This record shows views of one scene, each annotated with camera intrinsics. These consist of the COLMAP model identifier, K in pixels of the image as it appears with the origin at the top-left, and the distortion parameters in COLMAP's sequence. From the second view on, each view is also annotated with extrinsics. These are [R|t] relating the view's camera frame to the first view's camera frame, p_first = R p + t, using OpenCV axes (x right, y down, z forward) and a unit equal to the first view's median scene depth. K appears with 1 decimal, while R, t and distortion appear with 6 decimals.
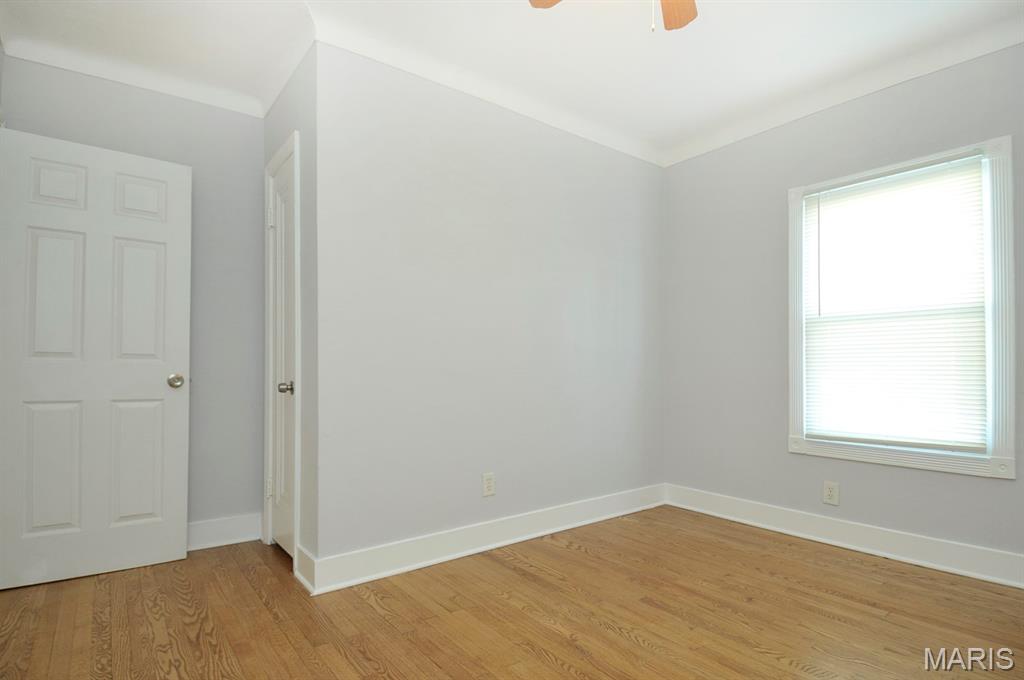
lens RADIAL K [[537.3, 0, 517.6], [0, 537.3, 361.9], [0, 0, 1]] dist [0.047633, -0.050241]
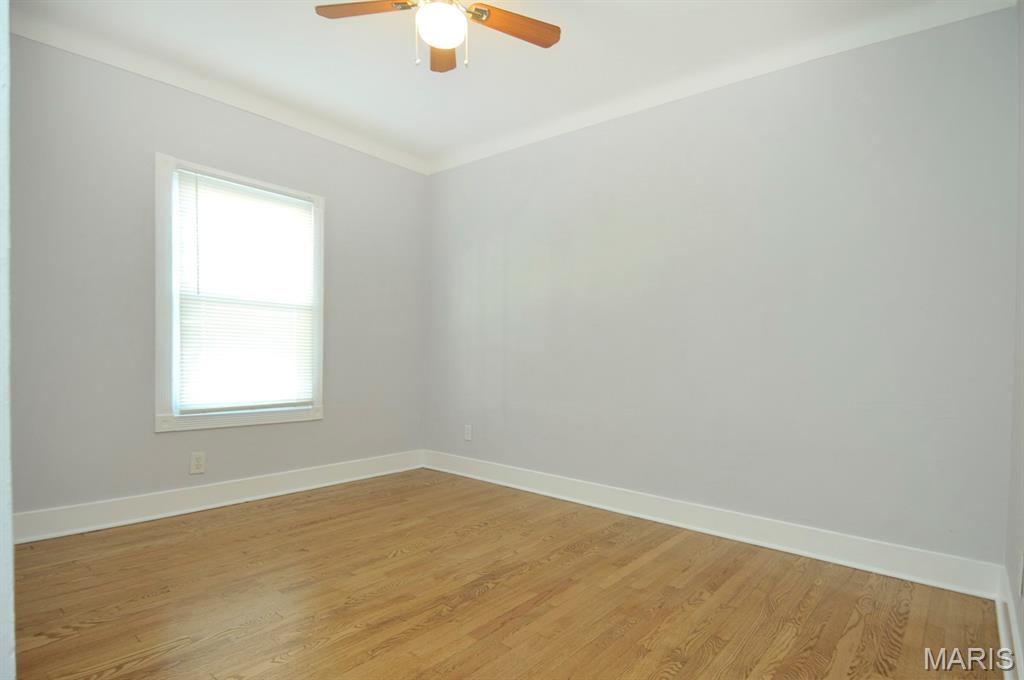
lens RADIAL K [[537.3, 0, 517.6], [0, 537.3, 361.9], [0, 0, 1]] dist [0.047633, -0.050241]
pose [[-0.212210, -0.020345, 0.977012, -0.658006], [-0.034596, 0.999313, 0.013295, 0.009700], [-0.976612, -0.030979, -0.212768, 0.697962]]
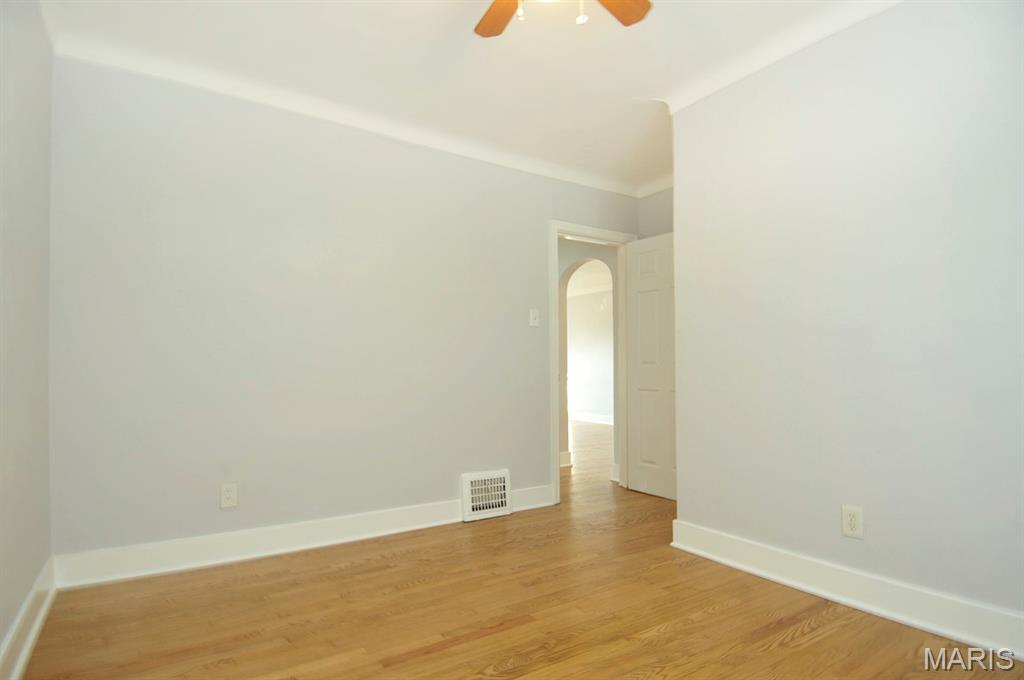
lens RADIAL K [[537.3, 0, 517.6], [0, 537.3, 361.9], [0, 0, 1]] dist [0.047633, -0.050241]
pose [[-0.070209, -0.016676, -0.997393, 0.830739], [0.009934, 0.999799, -0.017415, 0.006986], [0.997483, -0.011130, -0.070029, 0.632720]]
